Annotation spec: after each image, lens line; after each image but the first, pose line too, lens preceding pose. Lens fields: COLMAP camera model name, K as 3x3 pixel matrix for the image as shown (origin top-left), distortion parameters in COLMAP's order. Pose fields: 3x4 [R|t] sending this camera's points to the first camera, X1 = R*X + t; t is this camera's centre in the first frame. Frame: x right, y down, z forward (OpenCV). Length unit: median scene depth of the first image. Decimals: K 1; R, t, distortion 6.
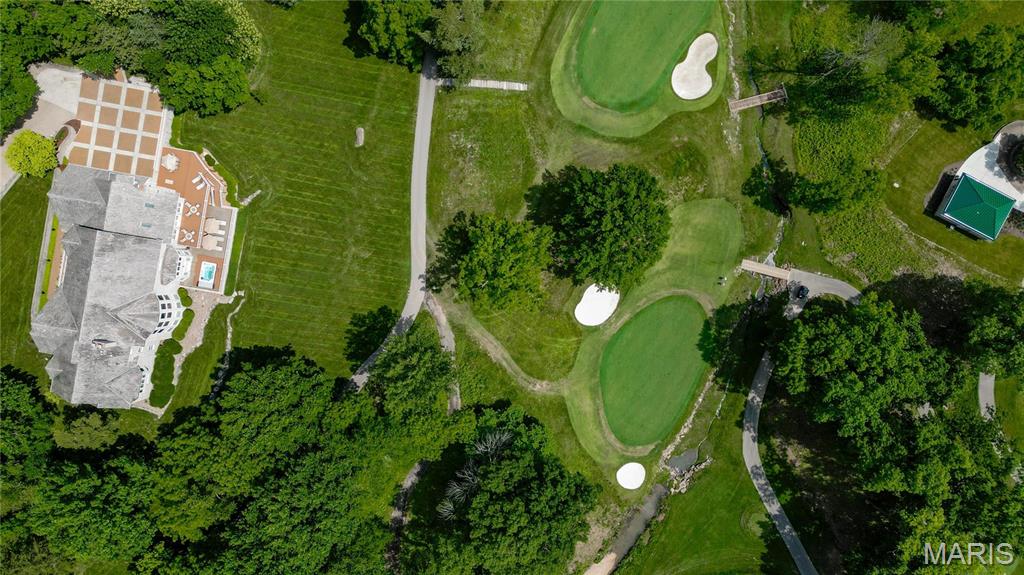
lens RADIAL K [[726.8, 0, 516.3], [0, 726.8, 281.3], [0, 0, 1]] dist [0.063737, -0.003513]
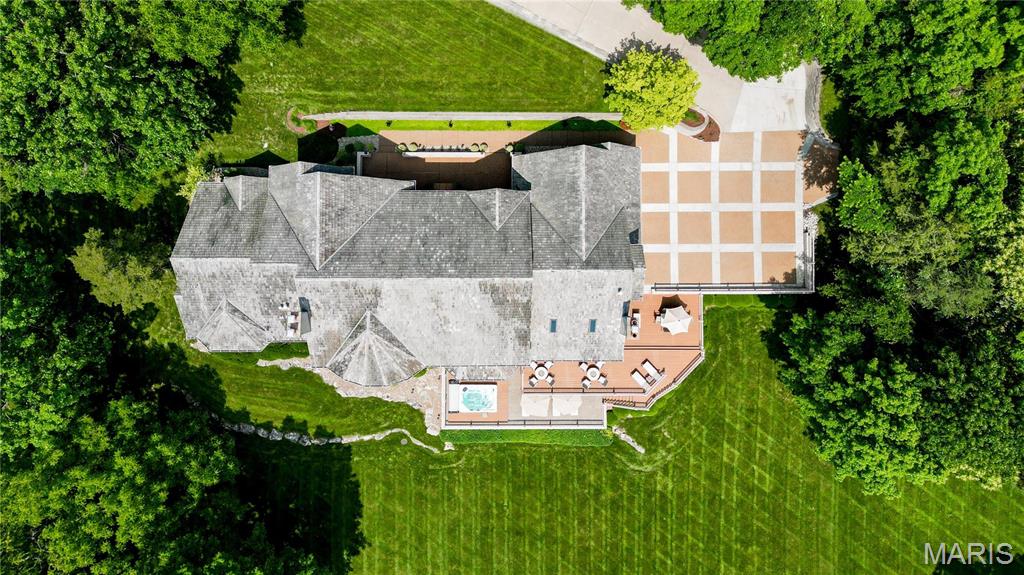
lens RADIAL K [[726.8, 0, 507.0], [0, 726.8, 281.7], [0, 0, 1]] dist [0.063737, -0.003513]
pose [[0.184771, 0.982781, -0.000763, -0.512140], [-0.982220, 0.184639, -0.033954, -0.031775], [-0.033228, 0.007024, 0.999423, 0.483370]]
